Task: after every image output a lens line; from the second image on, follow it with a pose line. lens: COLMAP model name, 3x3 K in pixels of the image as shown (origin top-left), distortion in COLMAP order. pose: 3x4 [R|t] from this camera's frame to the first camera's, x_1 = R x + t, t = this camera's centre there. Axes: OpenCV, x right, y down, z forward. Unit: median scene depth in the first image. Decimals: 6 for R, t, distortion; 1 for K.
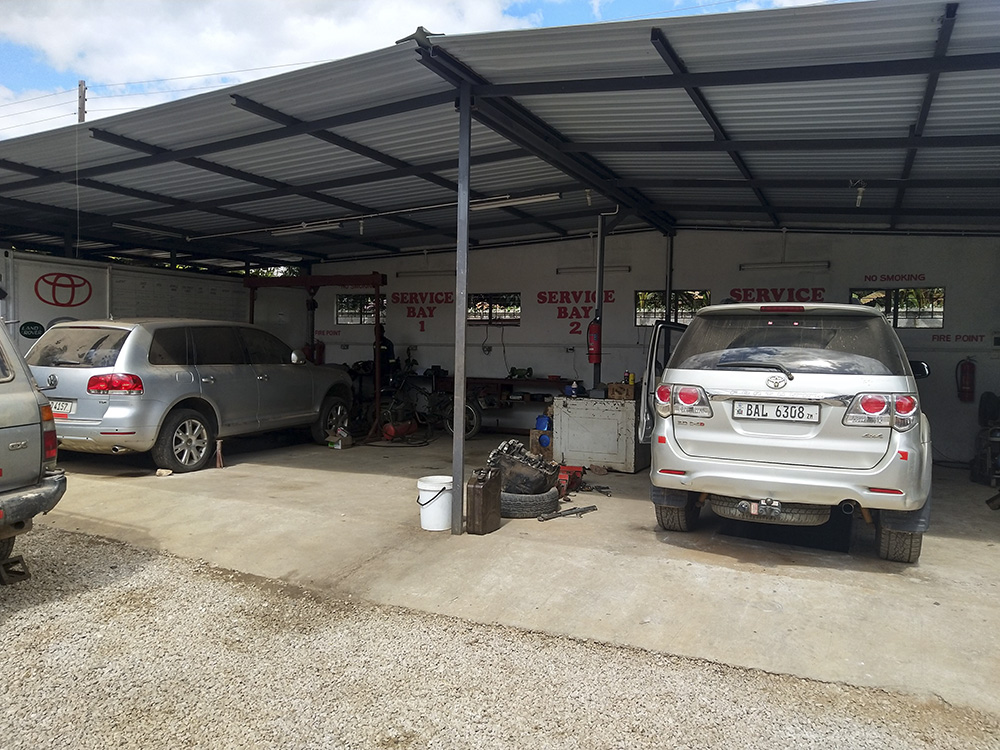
lens RADIAL K [[788.9, 0, 496.0], [0, 788.9, 377.7], [0, 0, 1]] dist [-0.000847, 0.005473]
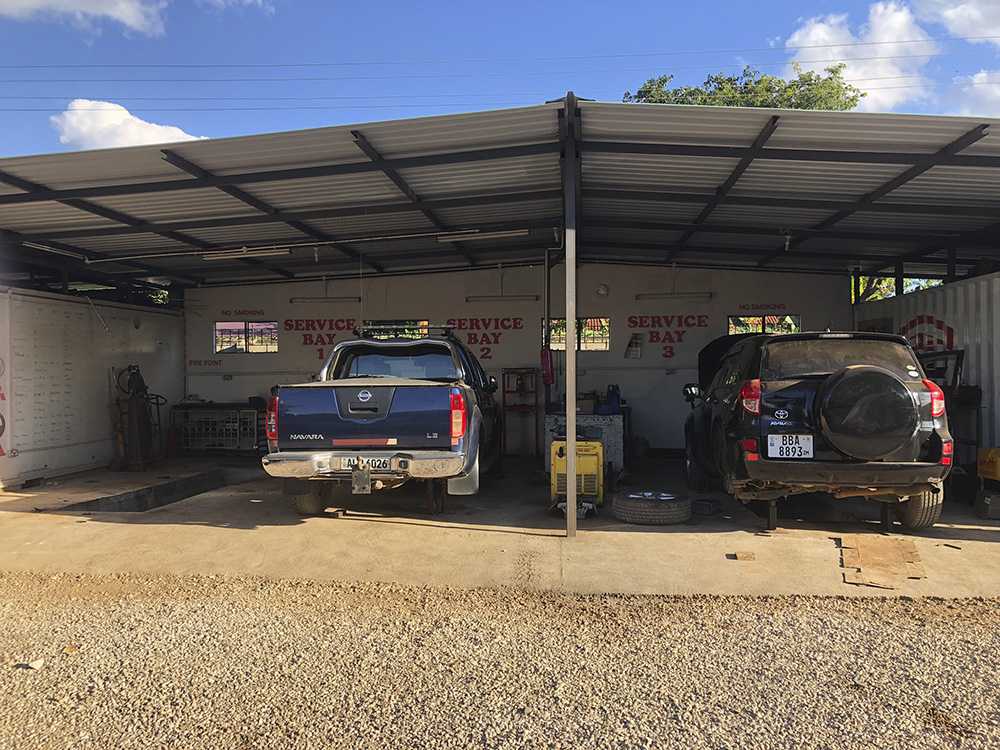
lens RADIAL K [[816.4, 0, 503.8], [0, 816.4, 378.9], [0, 0, 1]] dist [0.029322, -0.026393]
pose [[0.940165, -0.026173, 0.339713, -0.252686], [0.037200, 0.998970, -0.025986, 0.000536], [-0.338683, 0.037069, 0.940170, -0.031174]]
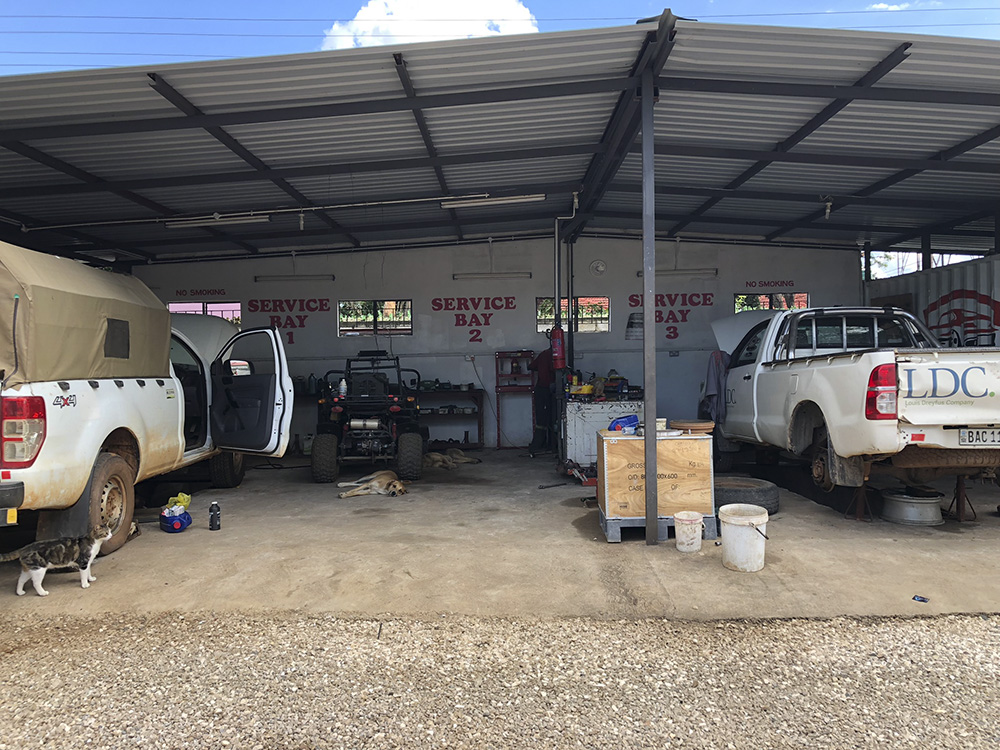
lens RADIAL K [[816.4, 0, 503.5], [0, 816.4, 379.0], [0, 0, 1]] dist [0.029322, -0.026393]
pose [[0.906275, -0.042863, 0.420510, -0.295729], [0.050213, 0.998718, -0.006418, -0.001964], [-0.419695, 0.026932, 0.907265, 0.084792]]
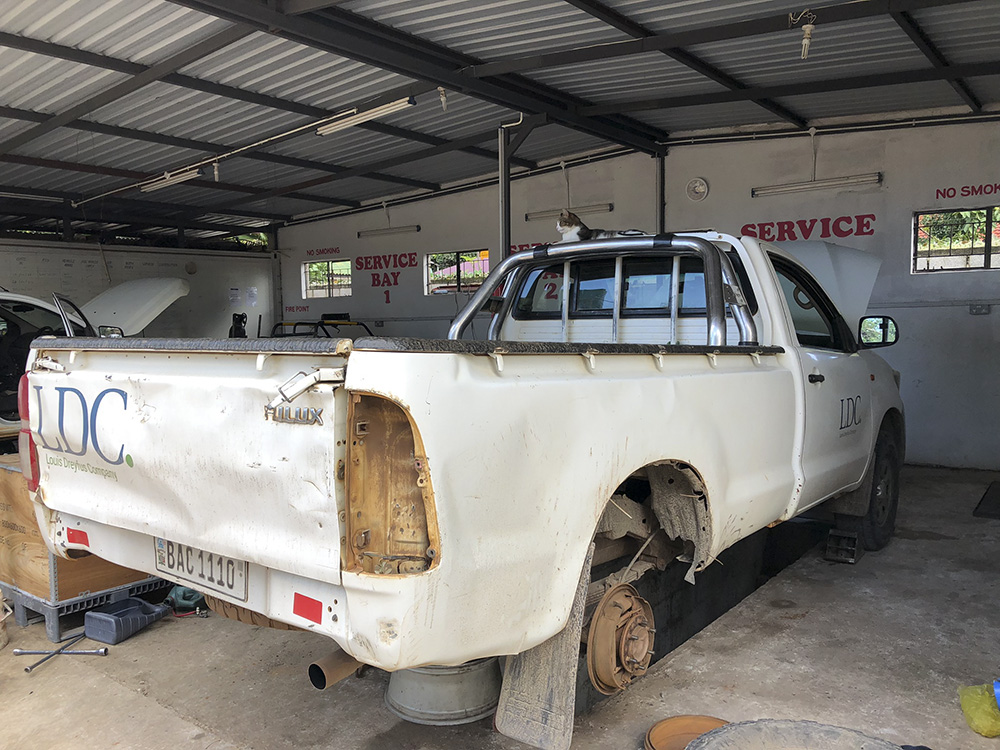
lens RADIAL K [[816.4, 0, 502.5], [0, 816.4, 384.3], [0, 0, 1]] dist [0.029322, -0.026393]
pose [[0.974894, -0.017303, -0.221995, 0.234107], [0.026340, 0.998938, 0.037810, -0.004055], [0.221105, -0.042708, 0.974314, 0.223289]]
